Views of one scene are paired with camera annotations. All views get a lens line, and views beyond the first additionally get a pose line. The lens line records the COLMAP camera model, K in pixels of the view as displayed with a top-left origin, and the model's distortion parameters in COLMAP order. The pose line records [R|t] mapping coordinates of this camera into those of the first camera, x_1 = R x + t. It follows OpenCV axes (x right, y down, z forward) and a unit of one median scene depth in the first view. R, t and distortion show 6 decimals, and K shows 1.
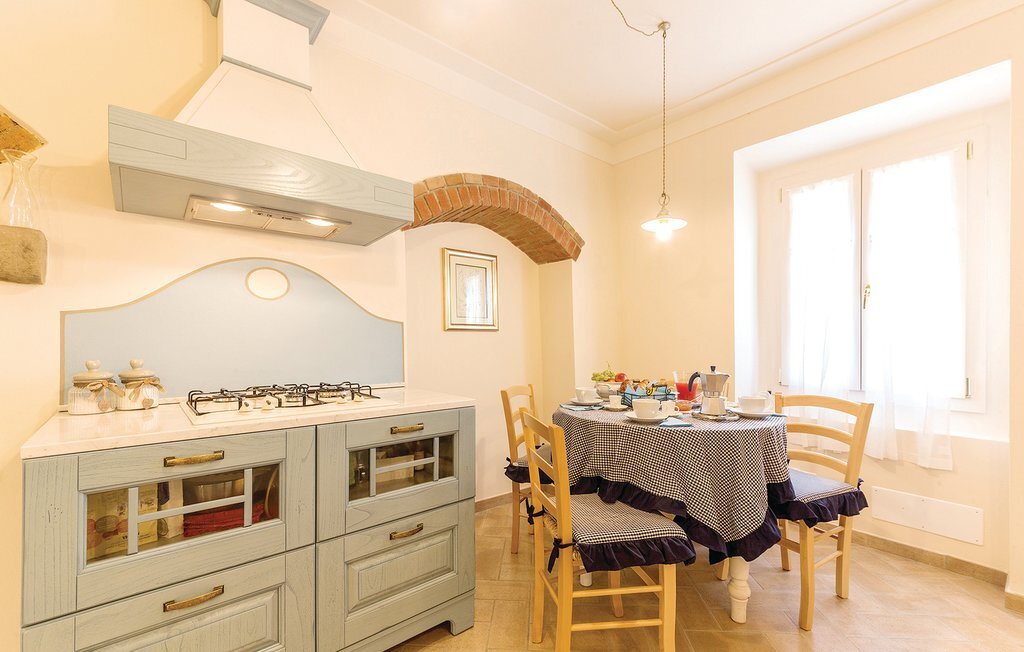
lens RADIAL K [[428.0, 0, 514.9], [0, 428.0, 340.1], [0, 0, 1]] dist [-0.003834, -0.001209]
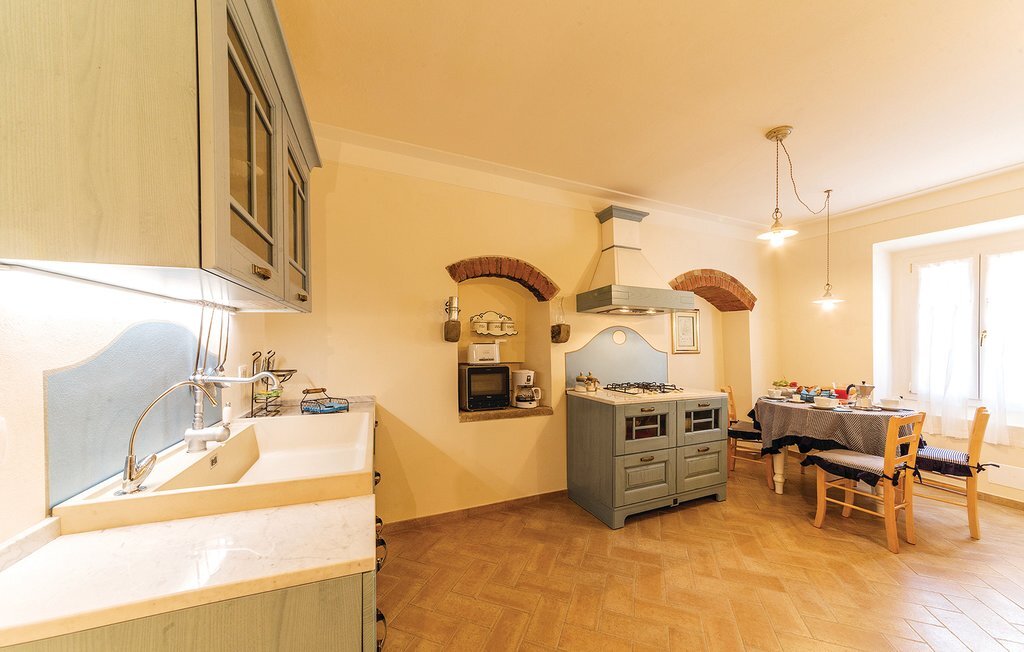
lens RADIAL K [[348.4, 0, 526.6], [0, 348.4, 341.7], [0, 0, 1]] dist [0.001478, 0.001230]
pose [[0.960649, 0.005686, -0.277706, -0.459590], [-0.006787, 0.999972, -0.003002, -0.085779], [0.277682, 0.004769, 0.960661, -0.762684]]
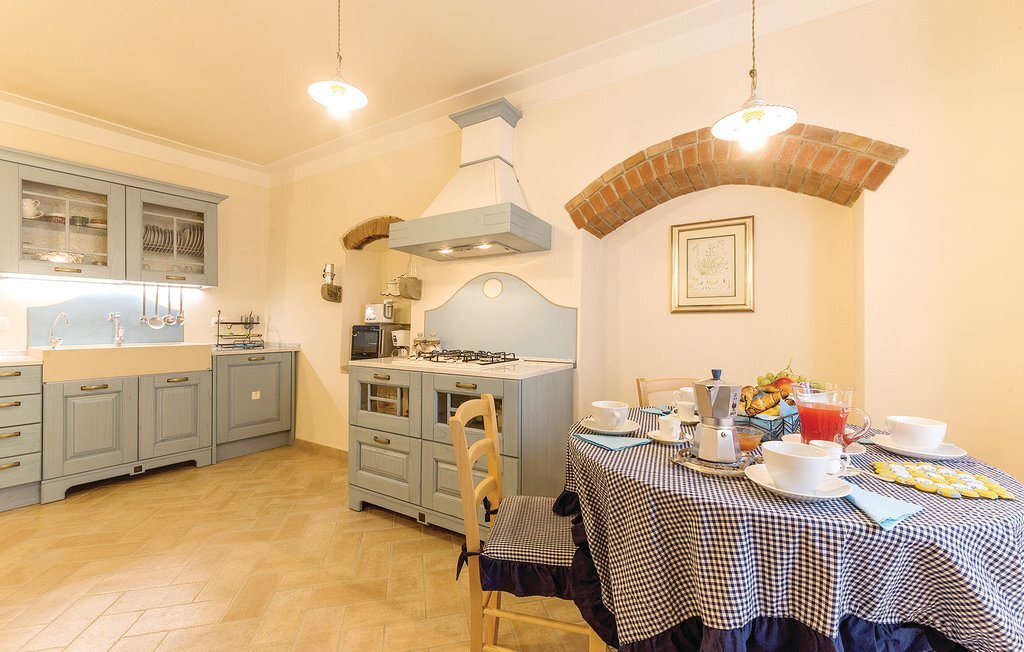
lens RADIAL K [[409.8, 0, 511.1], [0, 409.8, 321.0], [0, 0, 1]] dist [-0.000294, -0.000120]
pose [[0.311888, -0.006119, -0.950099, 0.769340], [0.000536, 0.999980, -0.006265, 0.000173], [0.950119, 0.001445, 0.311885, 0.504674]]
